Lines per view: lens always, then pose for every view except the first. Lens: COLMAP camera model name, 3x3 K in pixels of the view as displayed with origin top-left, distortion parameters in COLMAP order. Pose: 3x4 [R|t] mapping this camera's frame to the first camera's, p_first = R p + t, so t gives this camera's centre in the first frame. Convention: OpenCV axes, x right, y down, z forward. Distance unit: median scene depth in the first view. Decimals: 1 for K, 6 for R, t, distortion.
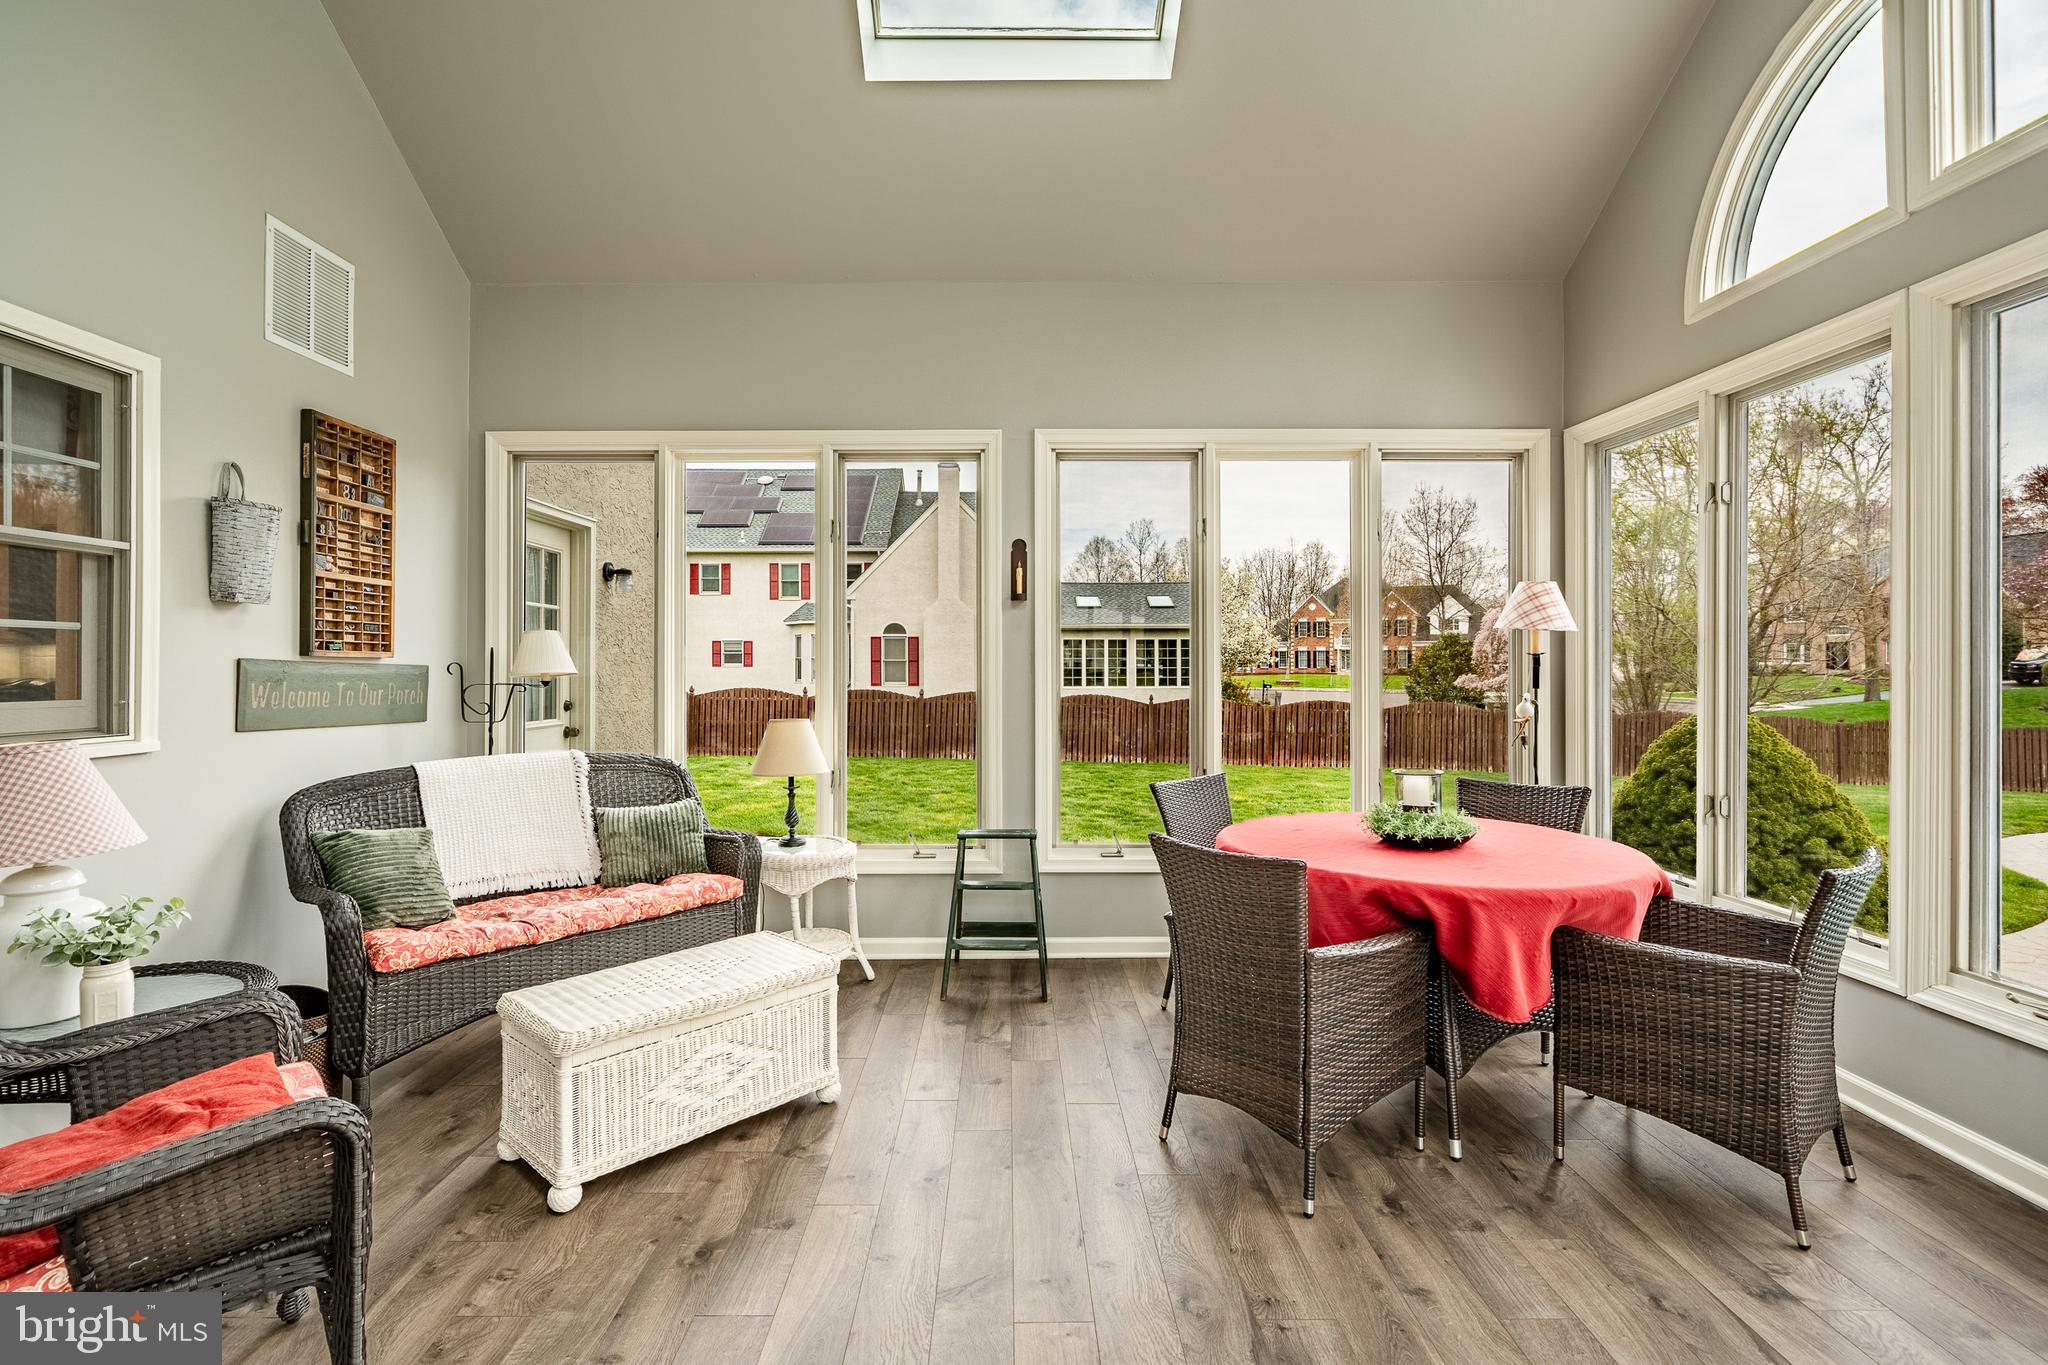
lens RADIAL K [[940.6, 0, 1018.4], [0, 940.6, 666.0], [0, 0, 1]] dist [0.000842, 0.000436]
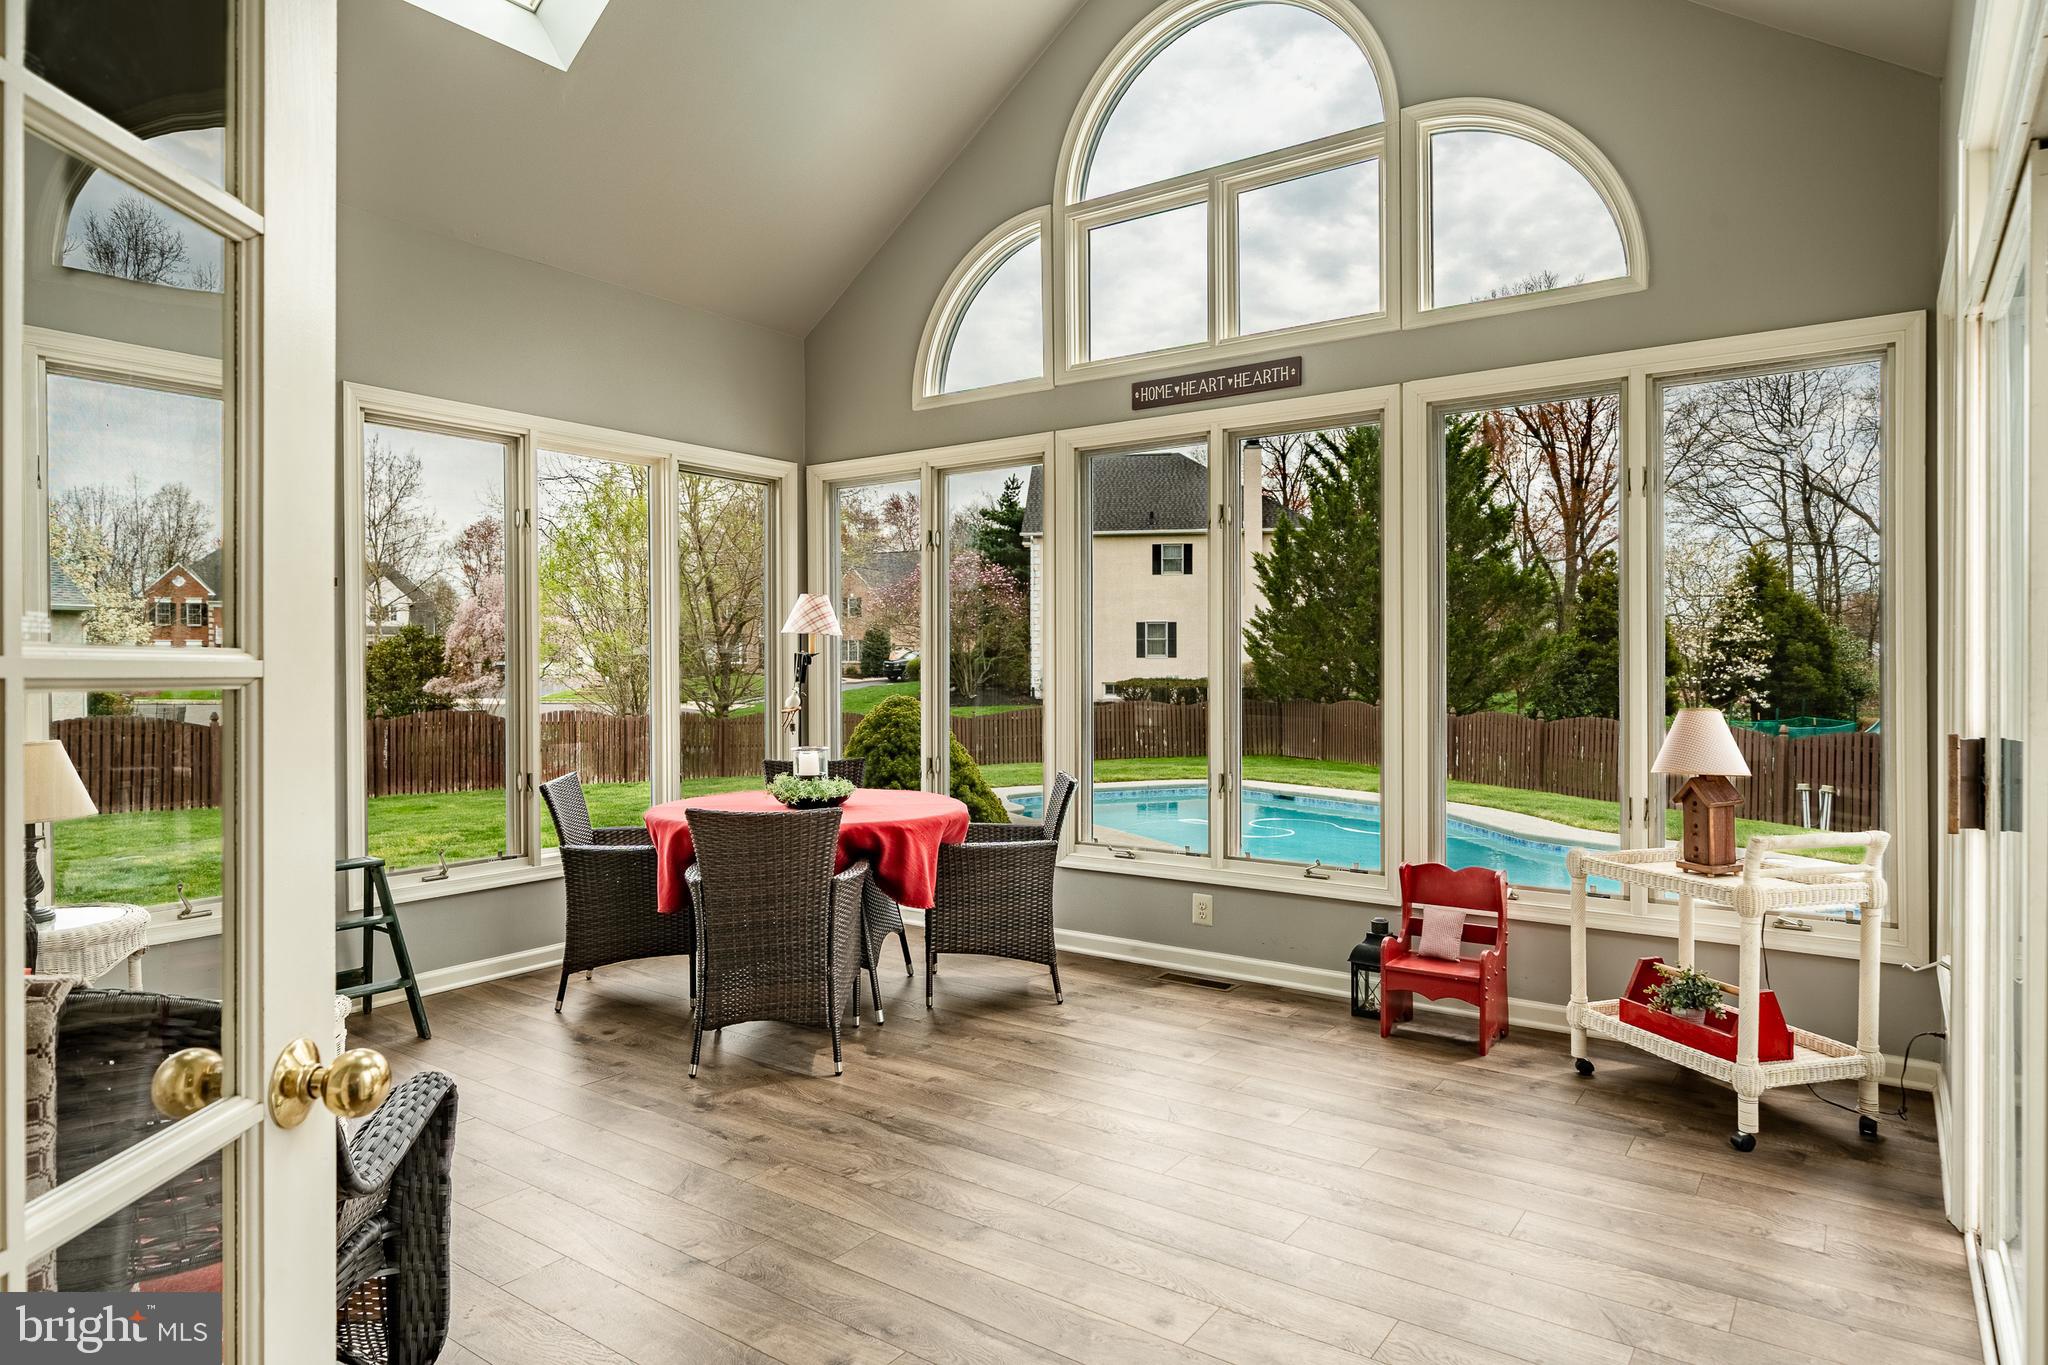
lens RADIAL K [[1187.3, 0, 1024.0], [0, 1187.3, 682.5], [0, 0, 1]] dist [0.000889, 0.000253]
pose [[0.586162, -0.013594, 0.810080, -0.494887], [0.003093, 0.999889, 0.014541, 0.001943], [-0.810188, -0.006017, 0.586139, -0.109818]]
